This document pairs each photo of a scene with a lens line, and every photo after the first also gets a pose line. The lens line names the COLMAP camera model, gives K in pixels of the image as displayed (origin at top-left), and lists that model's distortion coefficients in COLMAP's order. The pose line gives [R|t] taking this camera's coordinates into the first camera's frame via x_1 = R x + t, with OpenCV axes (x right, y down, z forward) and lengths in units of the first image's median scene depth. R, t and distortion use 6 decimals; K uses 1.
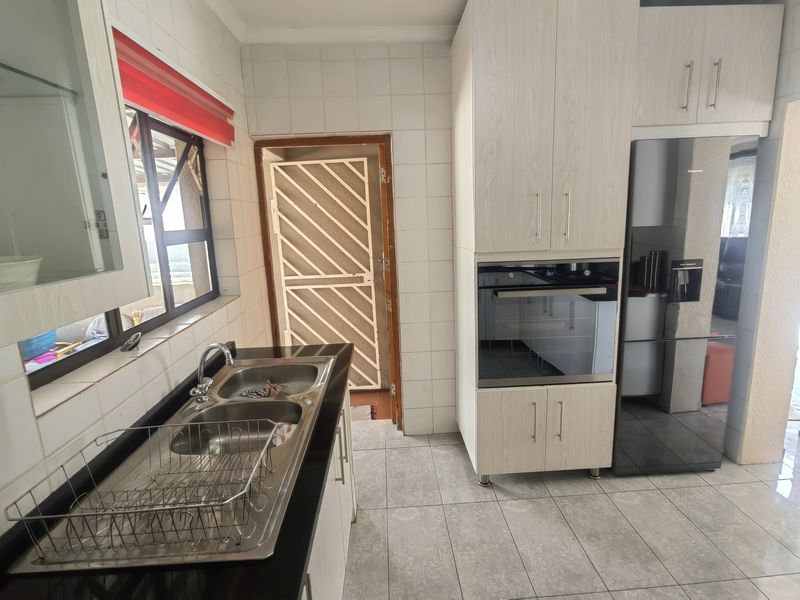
lens RADIAL K [[428.7, 0, 402.3], [0, 428.7, 300.9], [0, 0, 1]] dist [-0.014916, 0.004425]
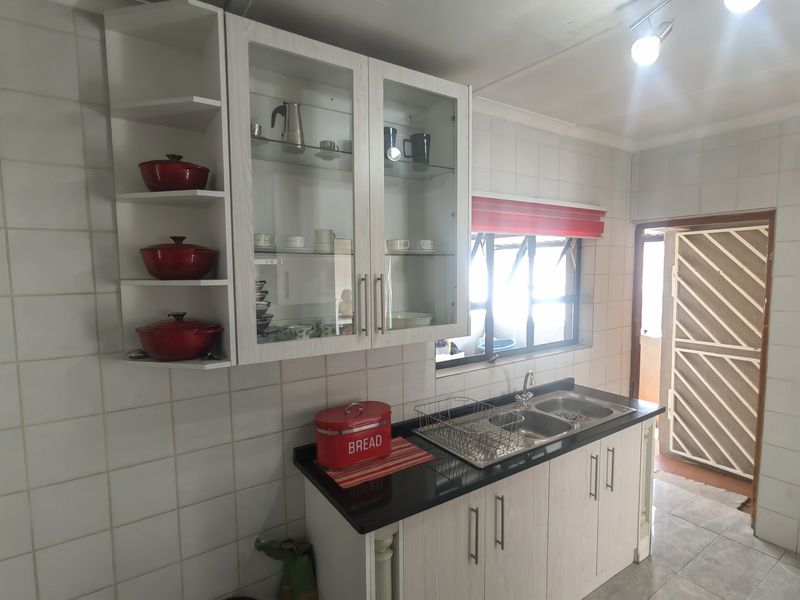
lens RADIAL K [[428.7, 0, 401.5], [0, 428.7, 300.1], [0, 0, 1]] dist [-0.014916, 0.004425]
pose [[0.513109, 0.093767, -0.853187, 0.272242], [-0.176836, 0.984239, 0.001820, -0.033127], [0.839910, 0.149940, 0.521603, -0.124962]]
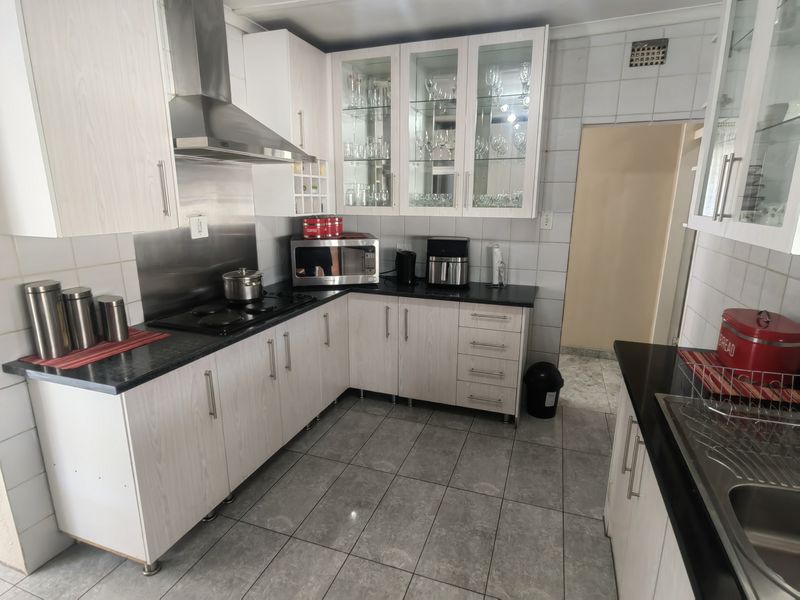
lens RADIAL K [[428.7, 0, 399.9], [0, 428.7, 301.6], [0, 0, 1]] dist [-0.014916, 0.004425]
pose [[-0.922583, -0.060432, 0.381036, 0.060082], [0.102573, 0.913685, 0.393266, -0.205179], [-0.371913, 0.401905, -0.836752, 1.066036]]
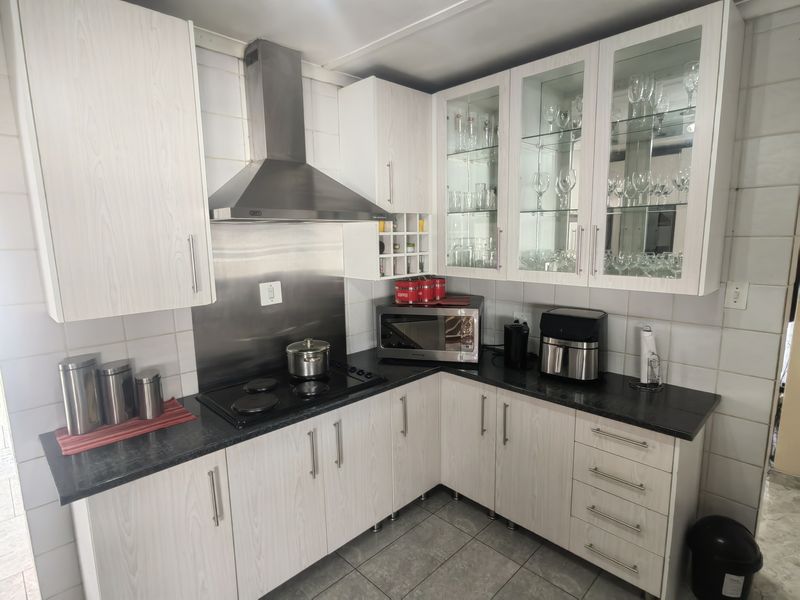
lens RADIAL K [[428.7, 0, 402.9], [0, 428.7, 300.8], [0, 0, 1]] dist [-0.014916, 0.004425]
pose [[-0.667344, -0.070963, 0.741361, 0.016597], [0.184867, 0.948510, 0.257201, -0.198904], [-0.721440, 0.308695, -0.619864, 0.865628]]
